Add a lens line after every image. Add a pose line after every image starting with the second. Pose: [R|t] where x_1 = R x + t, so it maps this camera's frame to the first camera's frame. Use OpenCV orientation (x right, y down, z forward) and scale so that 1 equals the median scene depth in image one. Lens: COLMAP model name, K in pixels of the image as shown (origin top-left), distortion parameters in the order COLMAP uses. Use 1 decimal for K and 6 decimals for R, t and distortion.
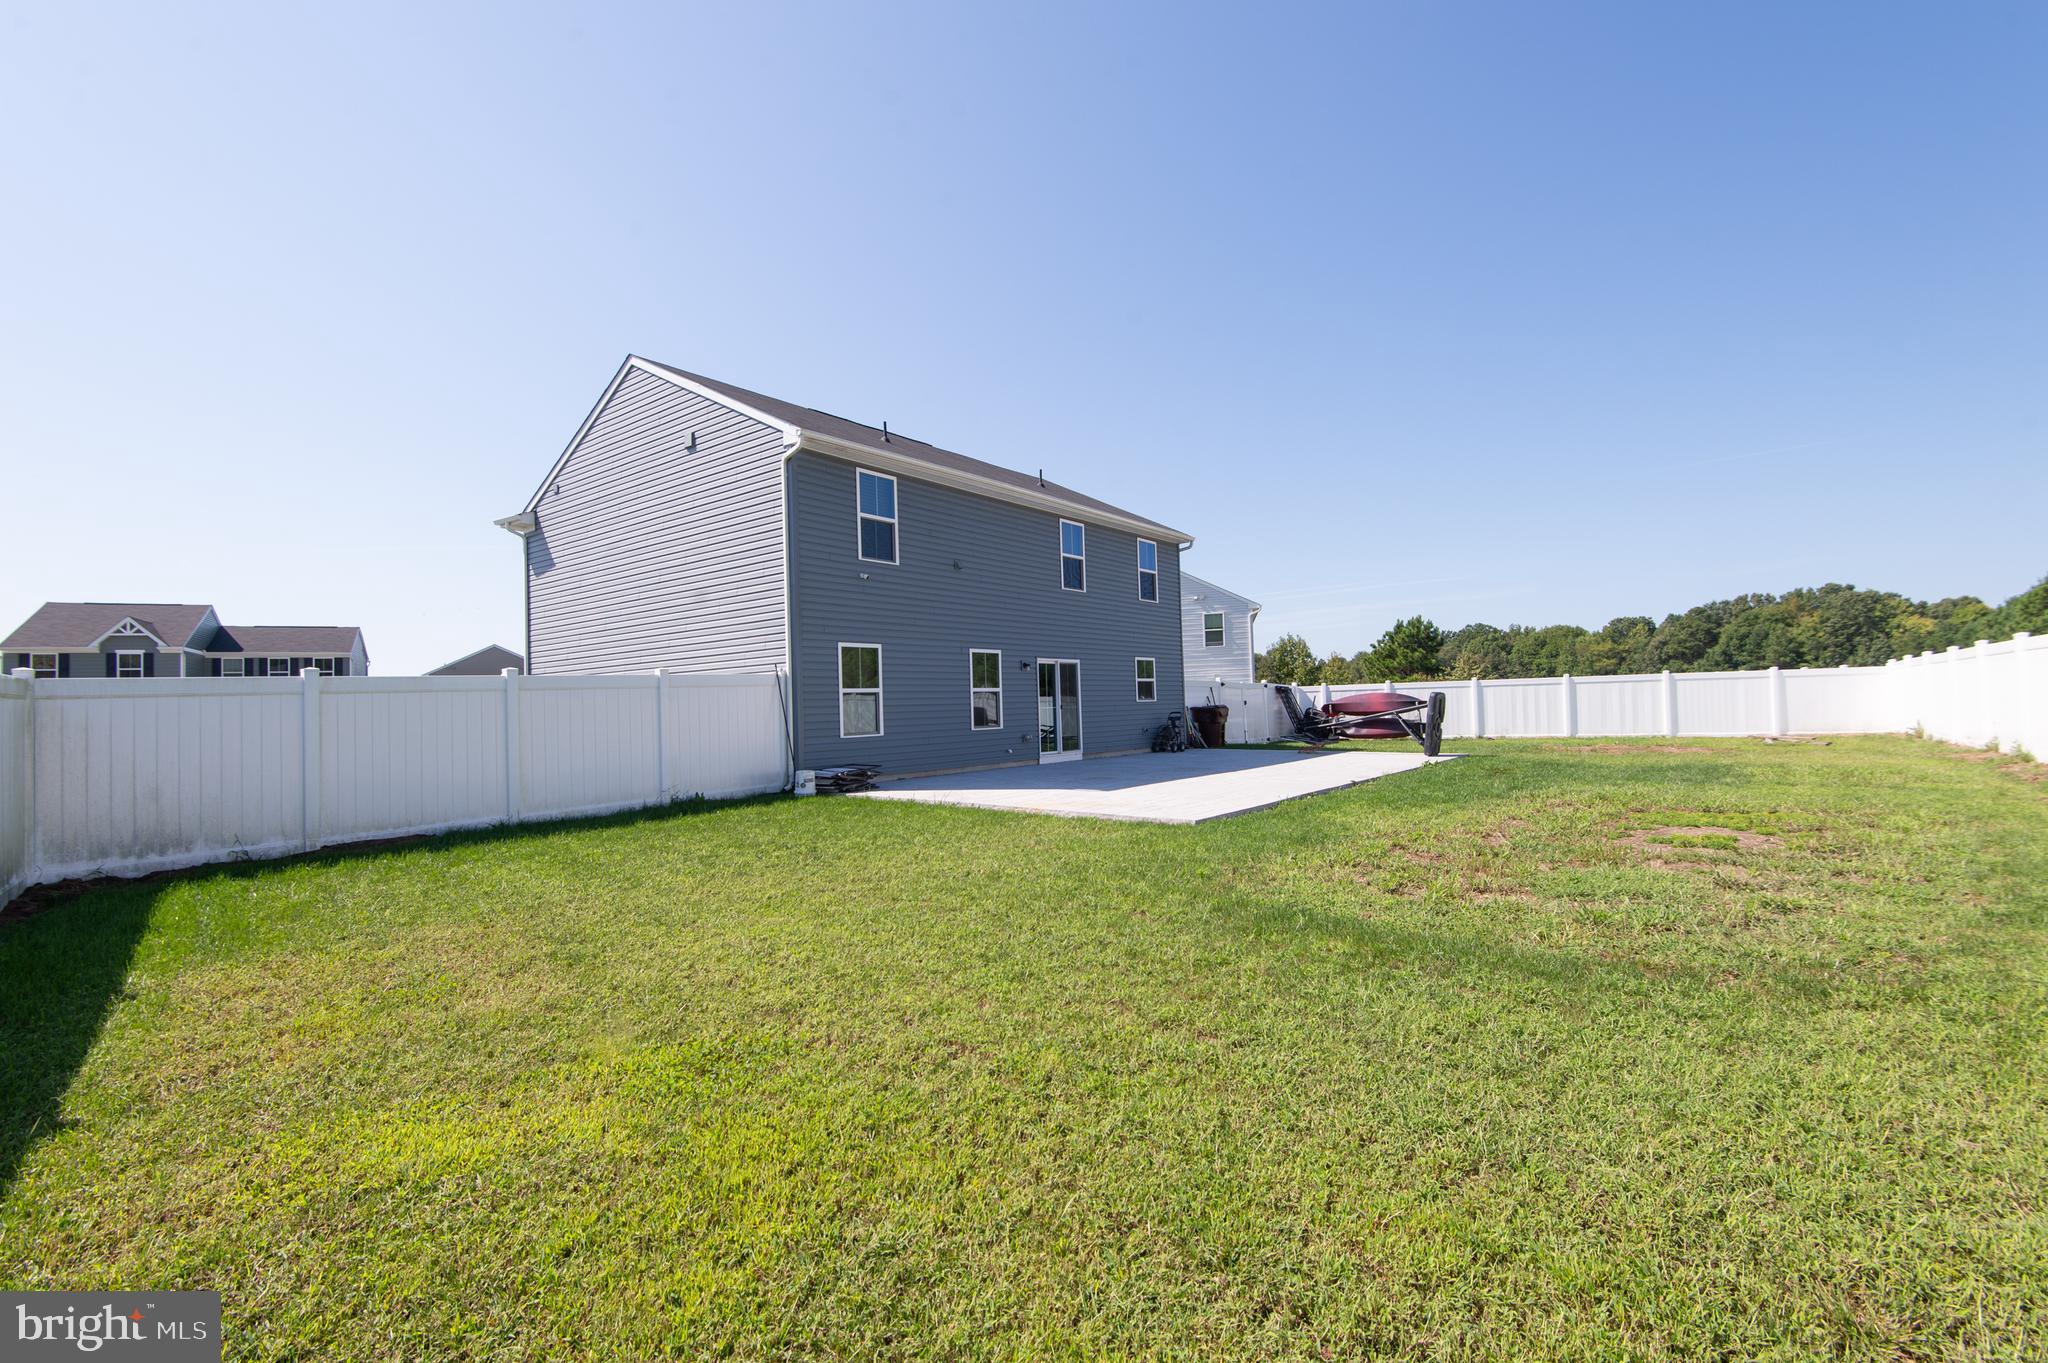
lens RADIAL K [[920.9, 0, 1022.4], [0, 920.9, 680.1], [0, 0, 1]] dist [0.024685, -0.001337]
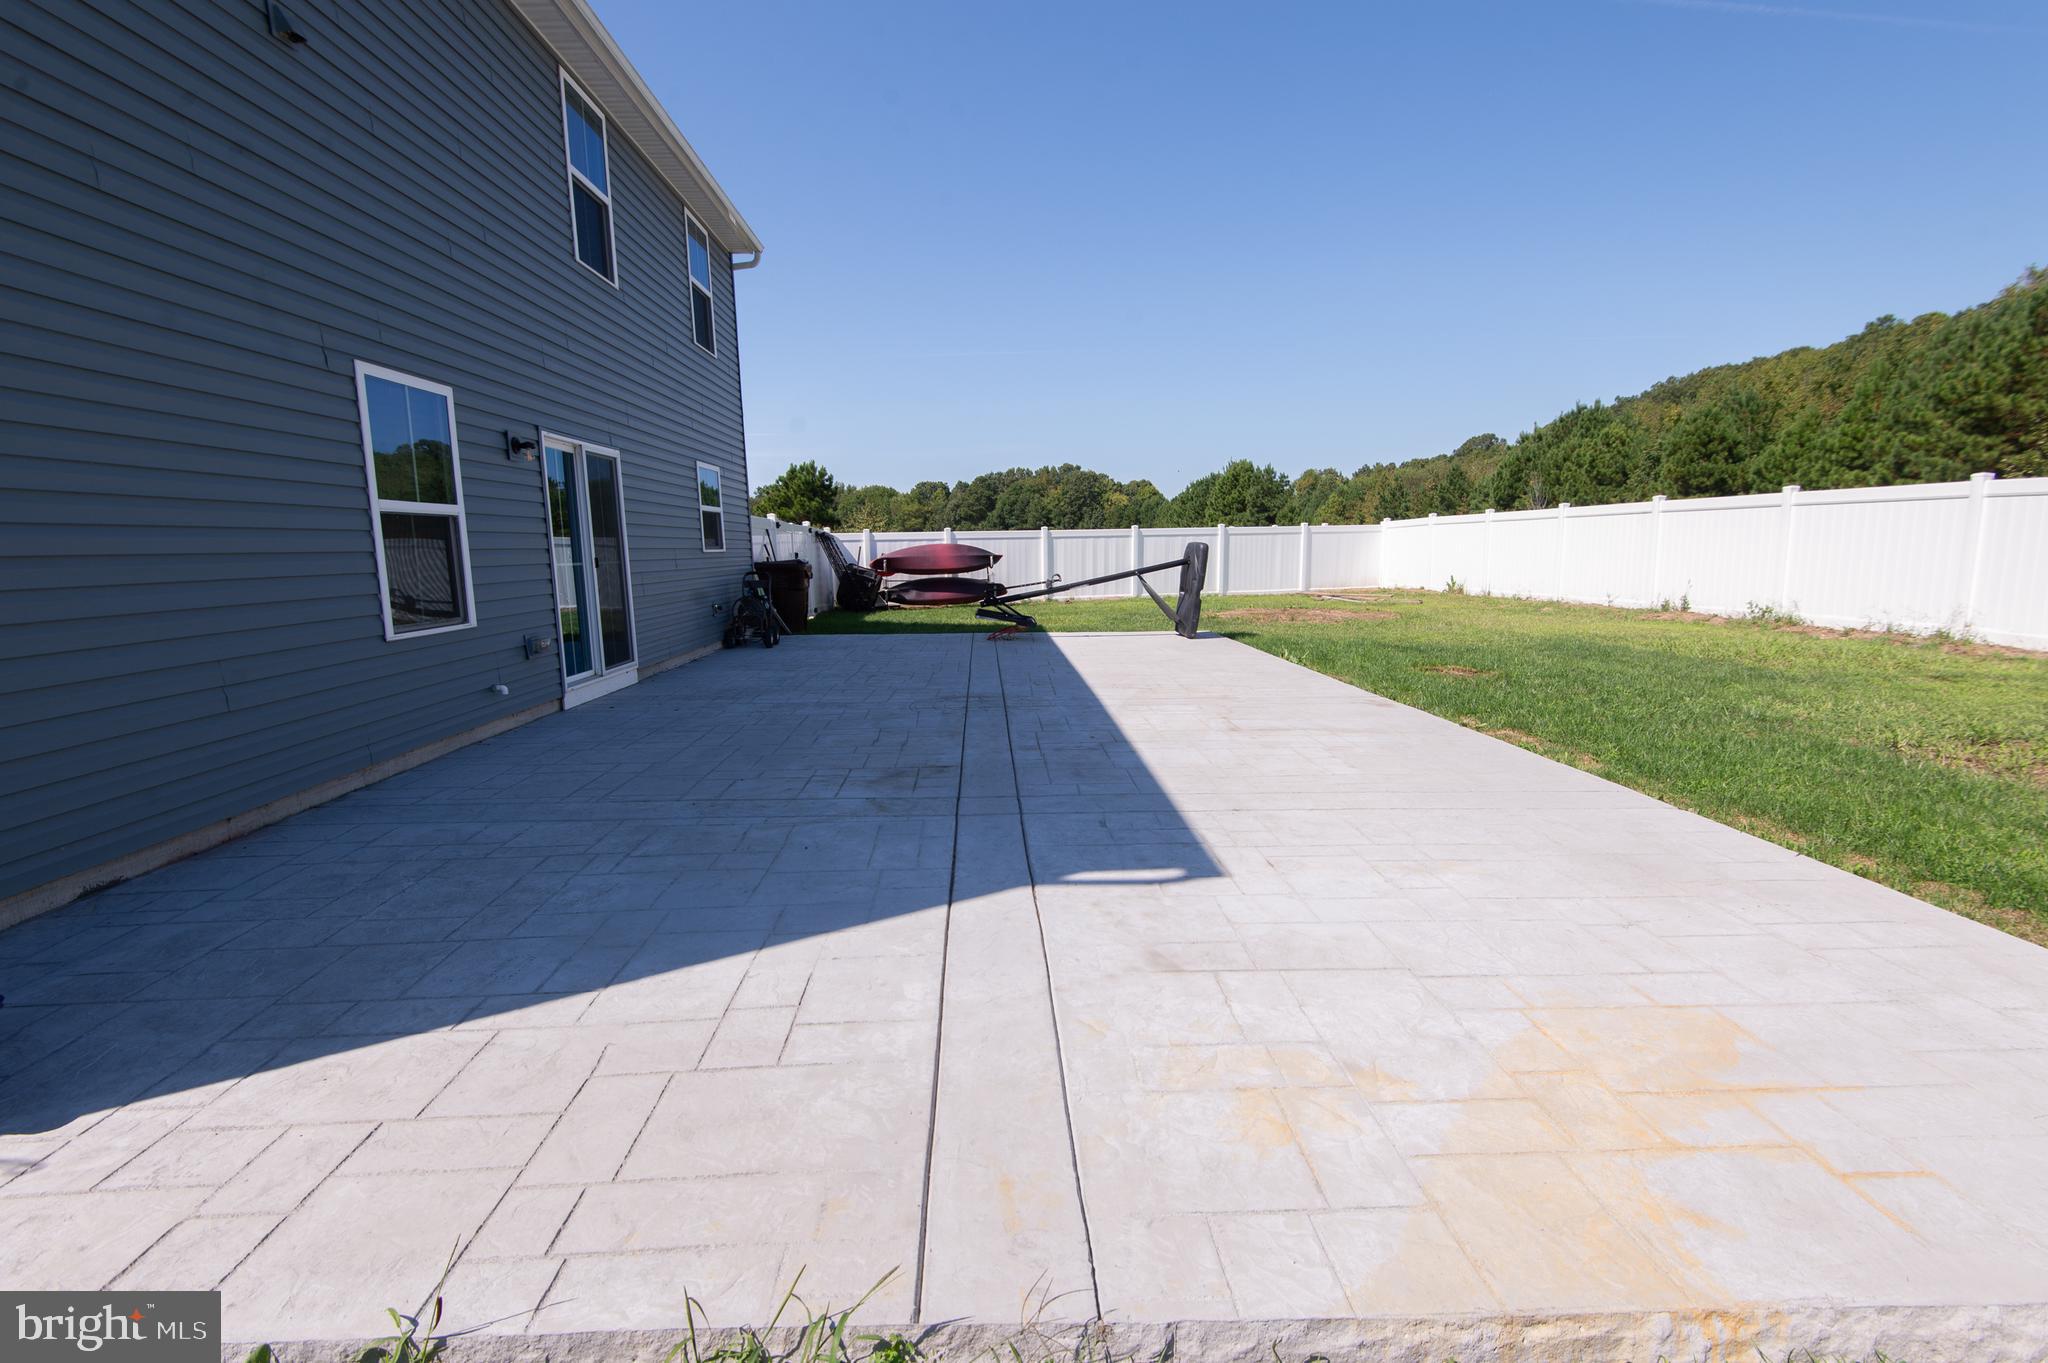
lens RADIAL K [[920.9, 0, 1018.1], [0, 920.9, 688.7], [0, 0, 1]] dist [0.024685, -0.001337]
pose [[0.768657, -0.082617, 0.634303, -0.019260], [-0.024773, 0.987035, 0.158581, 0.003477], [-0.639181, -0.137608, 0.756645, 0.134172]]
